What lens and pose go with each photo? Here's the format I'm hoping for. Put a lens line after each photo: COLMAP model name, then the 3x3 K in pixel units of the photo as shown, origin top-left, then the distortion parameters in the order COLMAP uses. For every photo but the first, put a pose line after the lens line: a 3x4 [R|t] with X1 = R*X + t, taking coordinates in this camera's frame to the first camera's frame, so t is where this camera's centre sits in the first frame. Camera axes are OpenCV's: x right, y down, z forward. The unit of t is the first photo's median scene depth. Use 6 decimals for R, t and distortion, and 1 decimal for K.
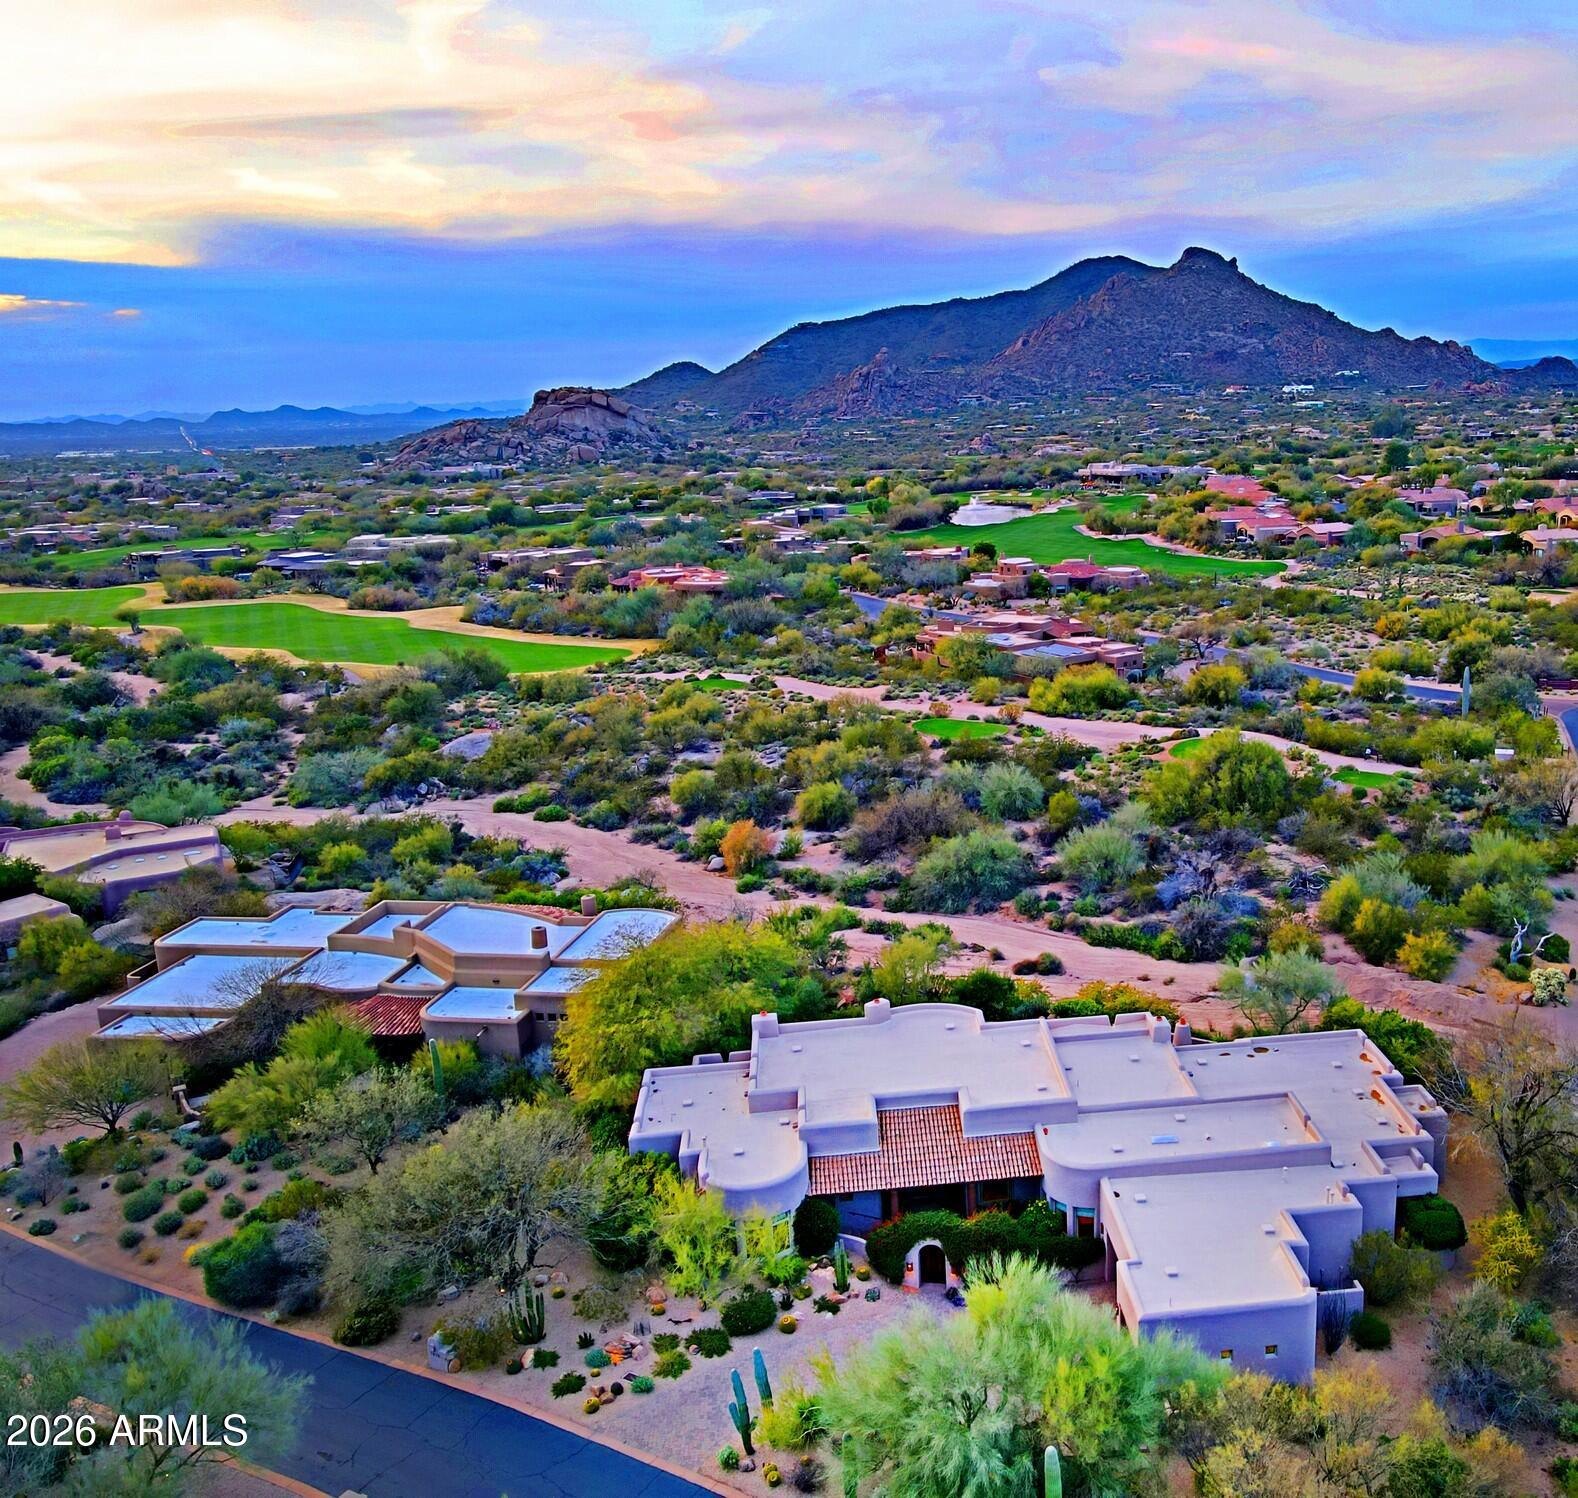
lens RADIAL K [[1462.3, 0, 1009.5], [0, 1462.3, 752.1], [0, 0, 1]] dist [-0.012146, 0.065317]
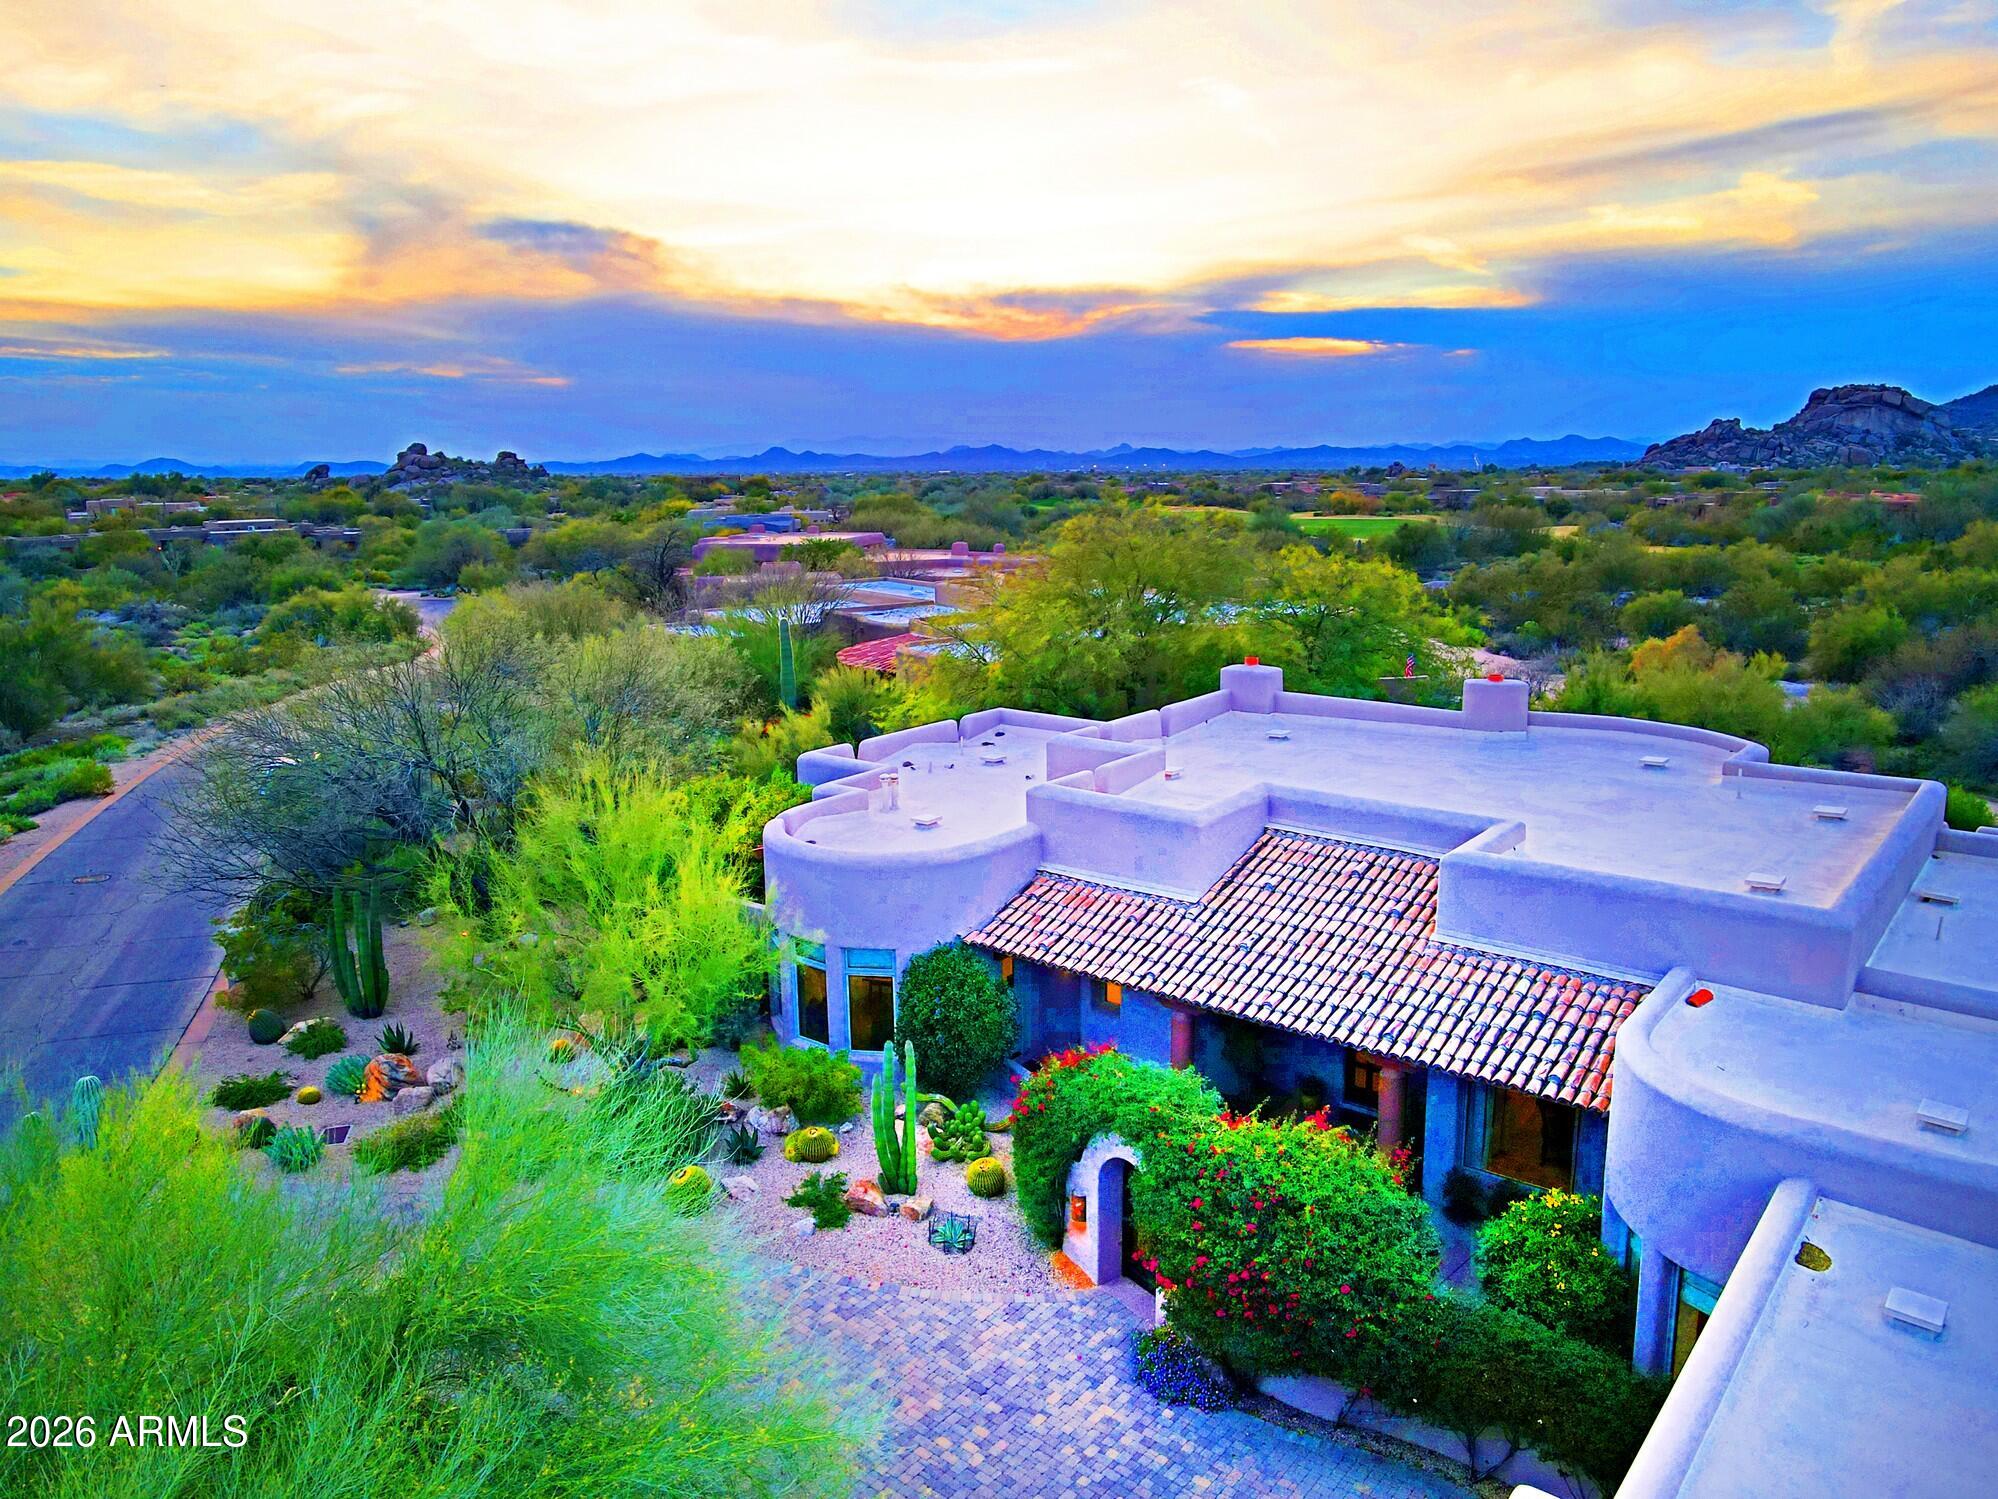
lens RADIAL K [[1461.5, 0, 1007.0], [0, 1461.5, 752.8], [0, 0, 1]] dist [-0.003237, 0.042305]
pose [[0.689234, 0.169239, -0.704496, 0.070762], [-0.183557, 0.981402, 0.056179, 0.125110], [0.700902, 0.090594, 0.707481, 0.395143]]
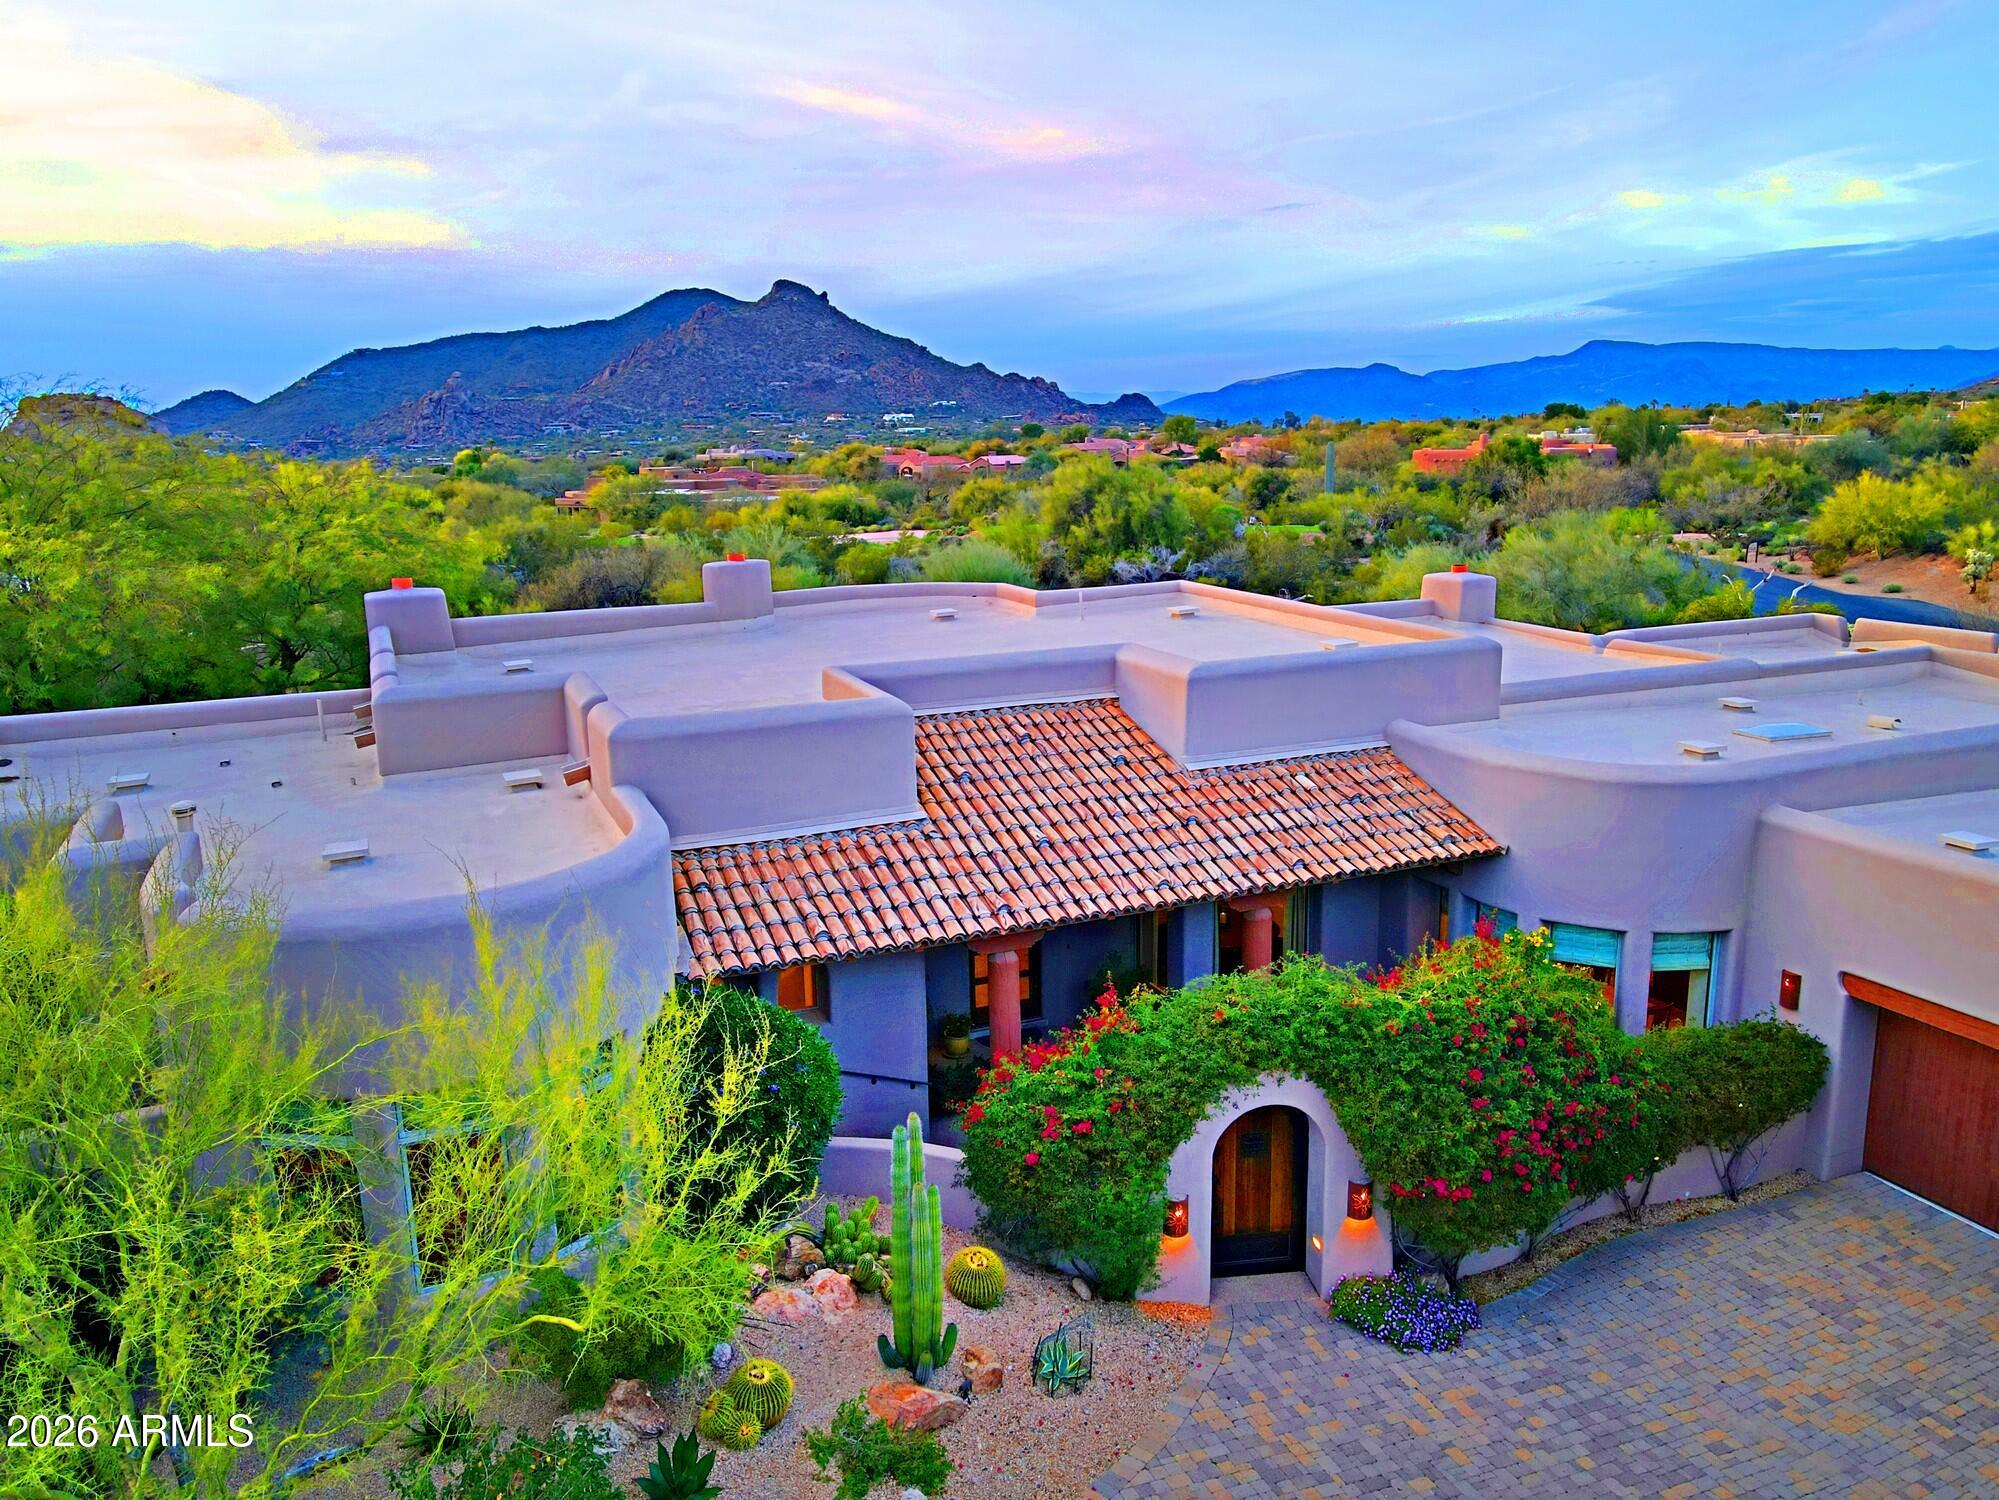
lens RADIAL K [[1462.2, 0, 1007.5], [0, 1462.2, 753.3], [0, 0, 1]] dist [-0.003237, 0.042305]
pose [[0.963894, -0.056168, 0.260293, -0.079338], [0.064152, 0.997692, -0.022272, 0.149177], [-0.258442, 0.038166, 0.965273, 0.412281]]
